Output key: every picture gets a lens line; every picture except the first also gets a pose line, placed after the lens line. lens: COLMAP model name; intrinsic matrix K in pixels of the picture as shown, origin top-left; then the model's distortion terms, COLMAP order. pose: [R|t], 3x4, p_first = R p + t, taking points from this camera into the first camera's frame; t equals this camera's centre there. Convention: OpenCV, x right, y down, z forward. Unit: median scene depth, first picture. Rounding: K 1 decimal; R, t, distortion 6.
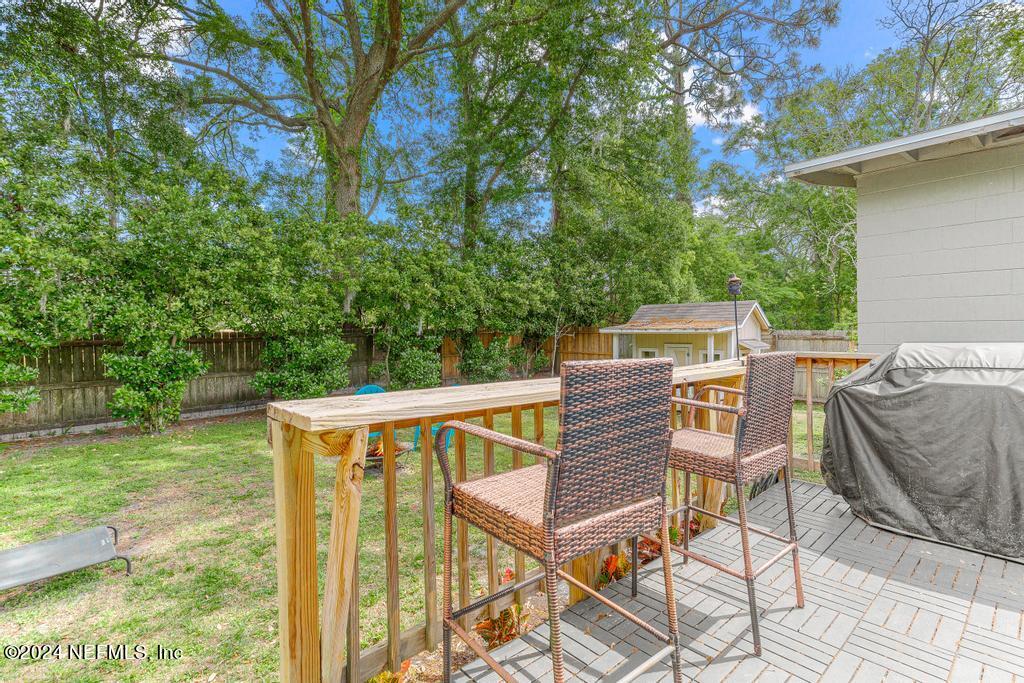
lens RADIAL K [[472.8, 0, 507.1], [0, 472.8, 338.1], [0, 0, 1]] dist [0.007109, 0.000600]
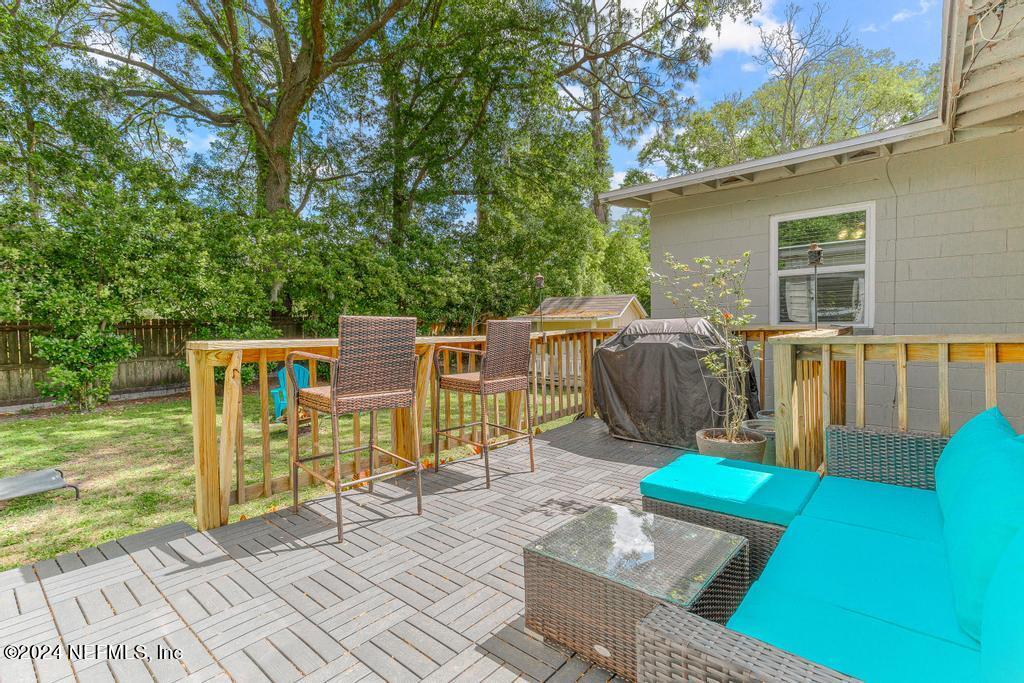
lens RADIAL K [[472.8, 0, 517.8], [0, 472.8, 339.5], [0, 0, 1]] dist [0.007109, 0.000600]
pose [[0.992766, -0.001723, 0.120053, 0.079514], [-0.000067, 0.999889, 0.014907, 0.015540], [-0.120065, -0.014807, 0.992656, -0.142155]]
